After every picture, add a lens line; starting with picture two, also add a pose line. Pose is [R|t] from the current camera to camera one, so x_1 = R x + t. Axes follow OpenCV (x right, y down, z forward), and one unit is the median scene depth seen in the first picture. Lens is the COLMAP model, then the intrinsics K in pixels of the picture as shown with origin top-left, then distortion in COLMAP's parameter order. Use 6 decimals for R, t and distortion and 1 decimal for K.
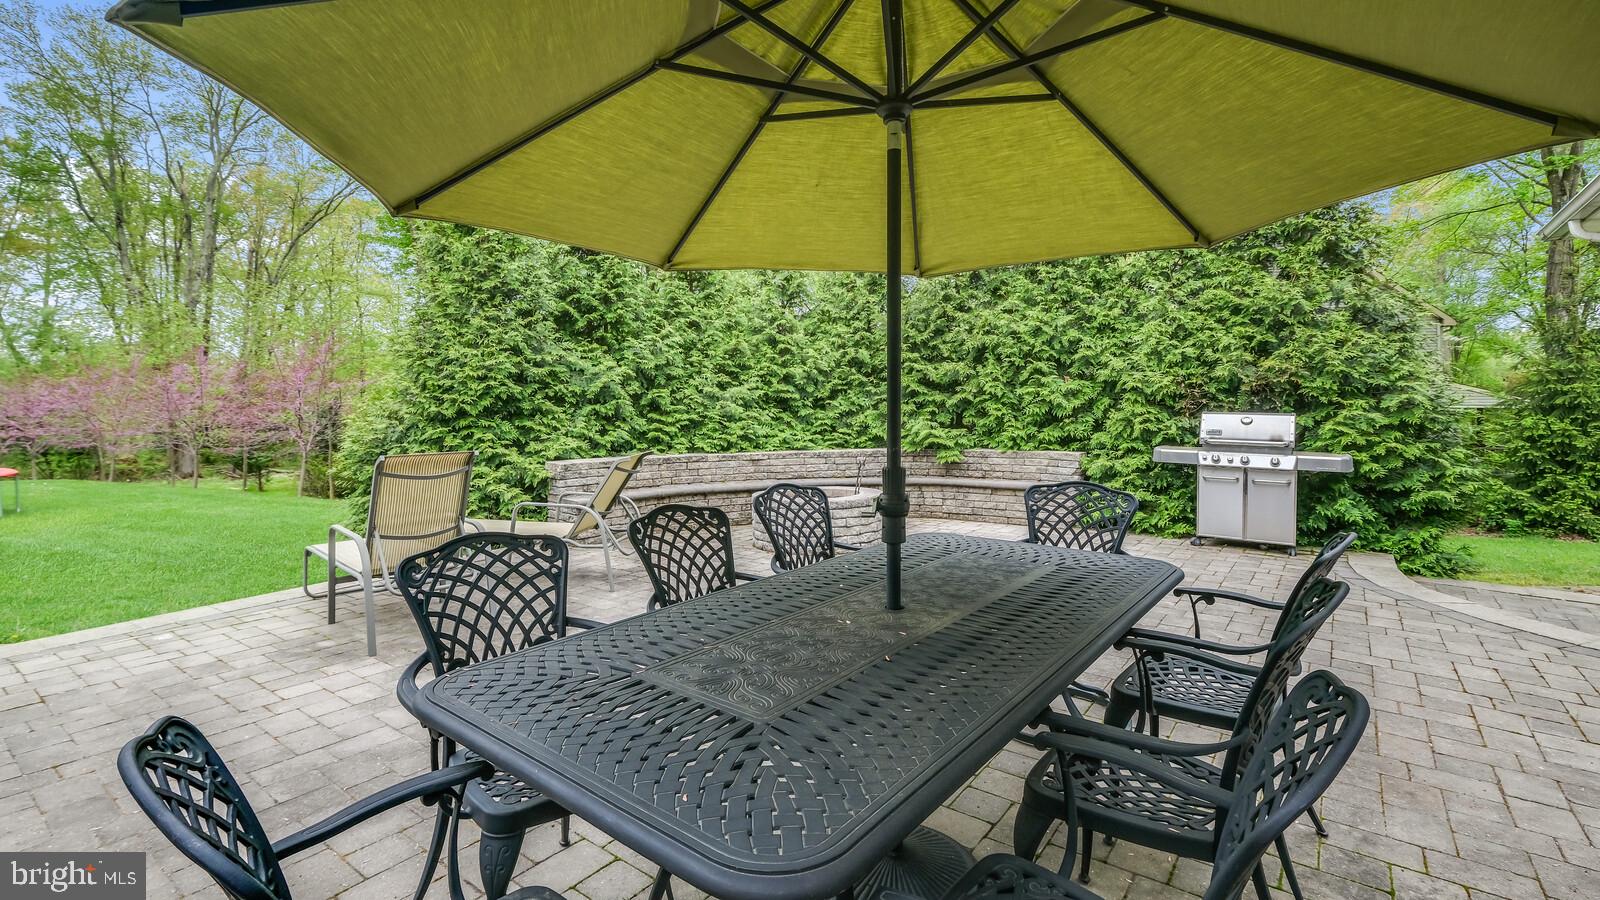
lens RADIAL K [[732.9, 0, 793.6], [0, 732.9, 438.8], [0, 0, 1]] dist [0.002426, 0.000246]
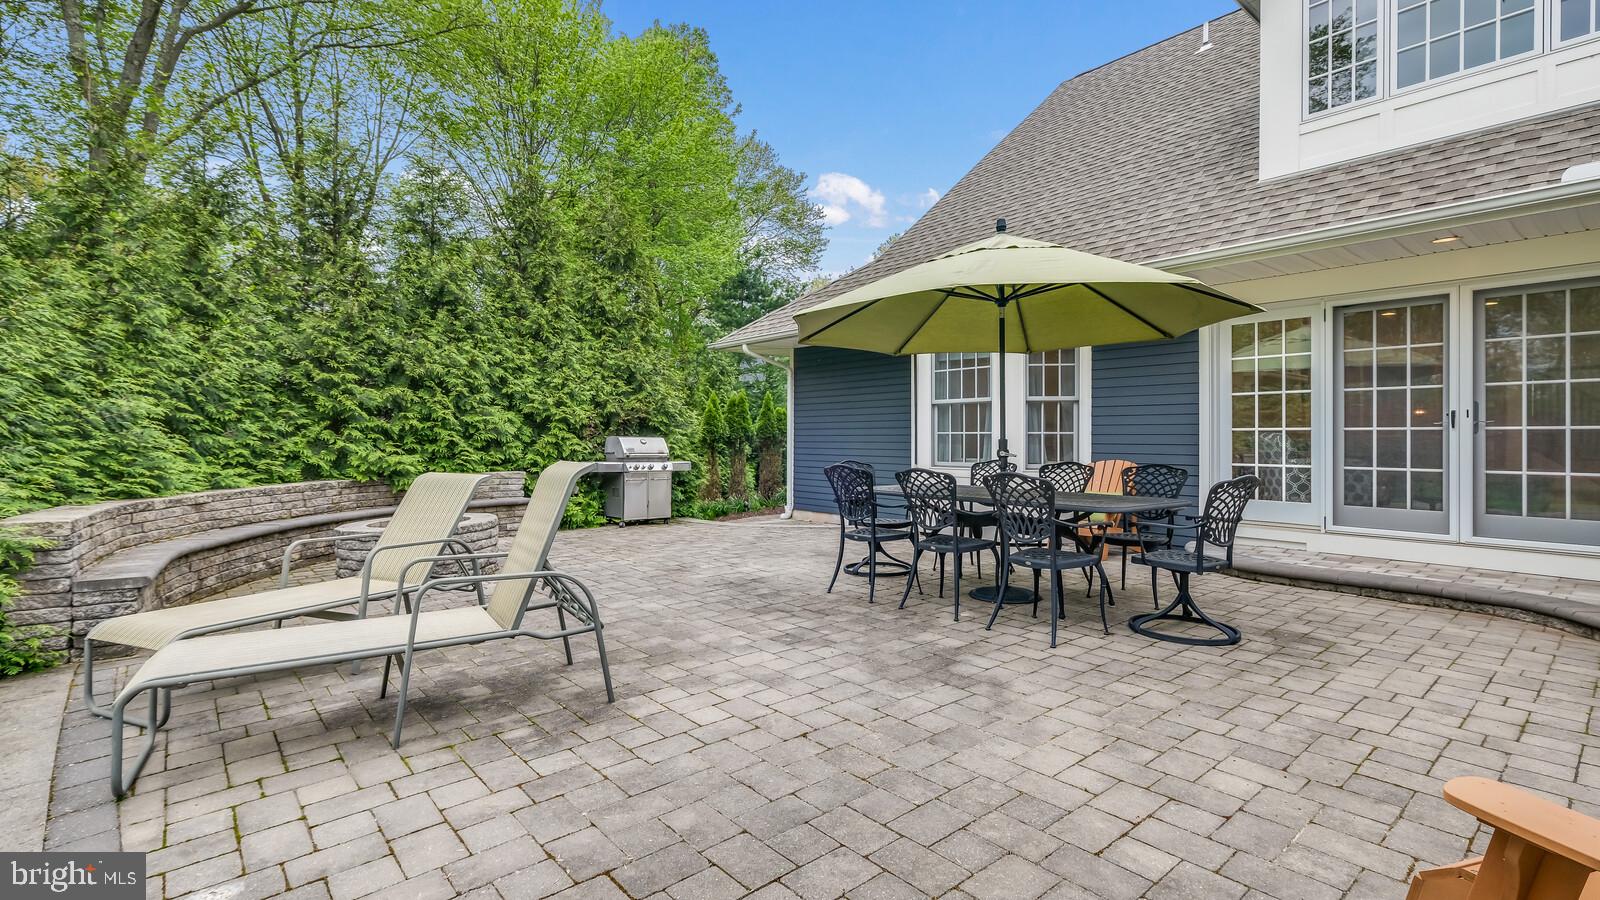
lens RADIAL K [[732.9, 0, 793.6], [0, 732.9, 438.8], [0, 0, 1]] dist [0.002426, 0.000246]
pose [[0.204811, 0.007398, 0.978774, -0.849332], [0.058403, 0.998097, -0.019765, 0.018876], [-0.977058, 0.061212, 0.203989, 0.390142]]
